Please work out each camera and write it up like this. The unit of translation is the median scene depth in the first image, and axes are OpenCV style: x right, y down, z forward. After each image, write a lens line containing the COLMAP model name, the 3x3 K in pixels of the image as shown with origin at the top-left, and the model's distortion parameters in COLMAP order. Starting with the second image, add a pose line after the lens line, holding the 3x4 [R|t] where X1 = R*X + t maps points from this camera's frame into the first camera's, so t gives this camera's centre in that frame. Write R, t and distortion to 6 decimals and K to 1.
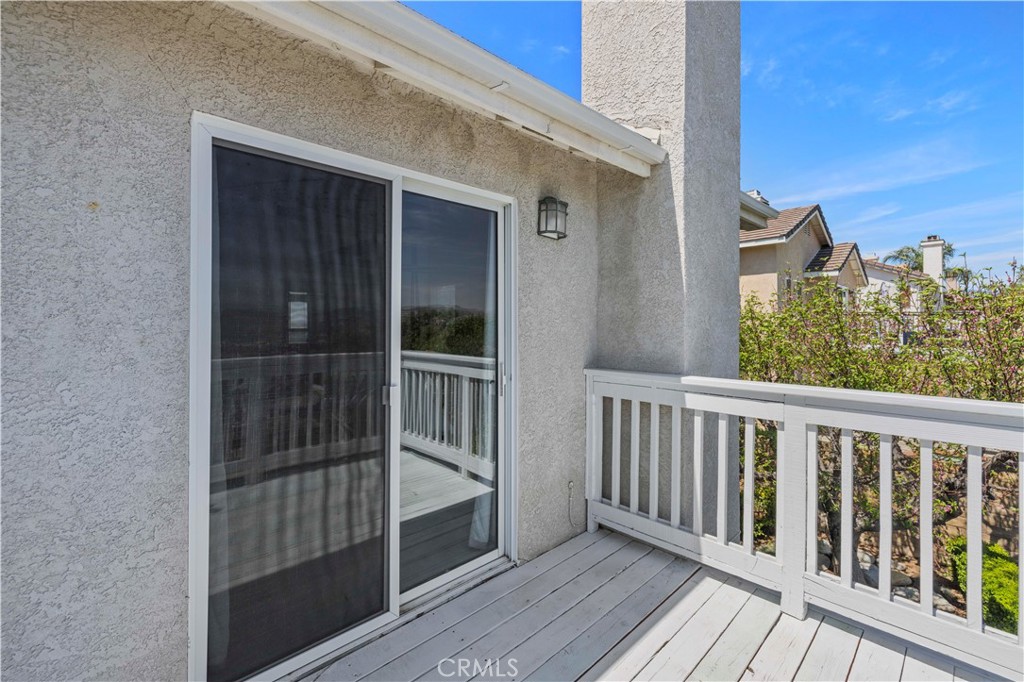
lens RADIAL K [[431.5, 0, 512.0], [0, 431.5, 341.0], [0, 0, 1]] dist [-0.000597, 0.000283]
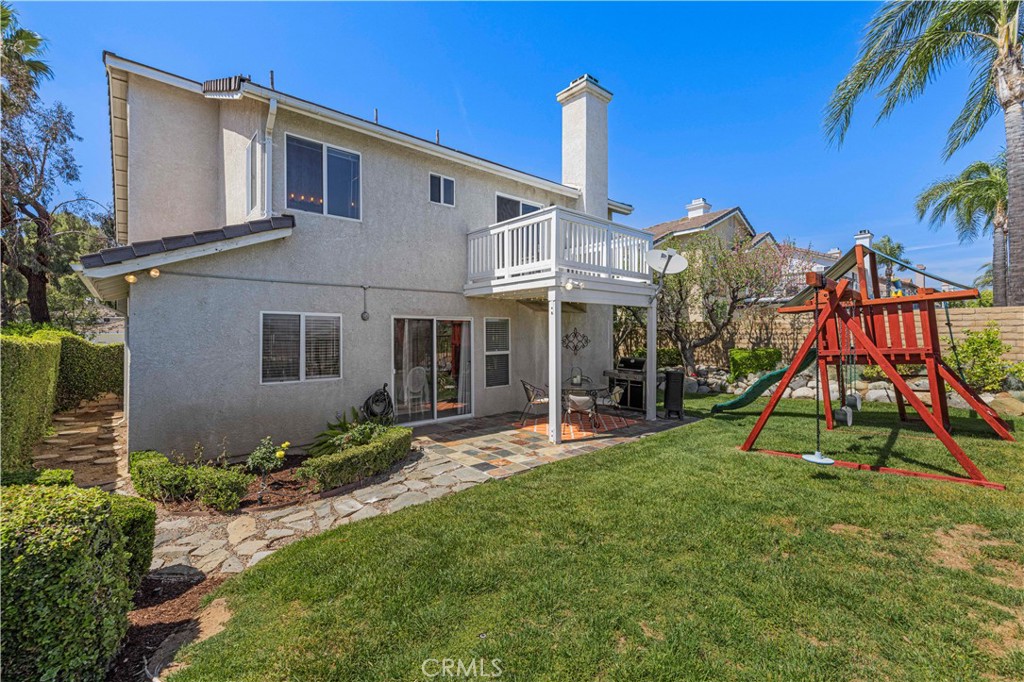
lens RADIAL K [[431.5, 0, 512.0], [0, 431.5, 341.0], [0, 0, 1]] dist [-0.000597, 0.000283]
pose [[0.999481, -0.007528, -0.031308, -0.173988], [0.006899, 0.999773, -0.020164, 1.014473], [0.031452, 0.019937, 0.999306, -2.981545]]
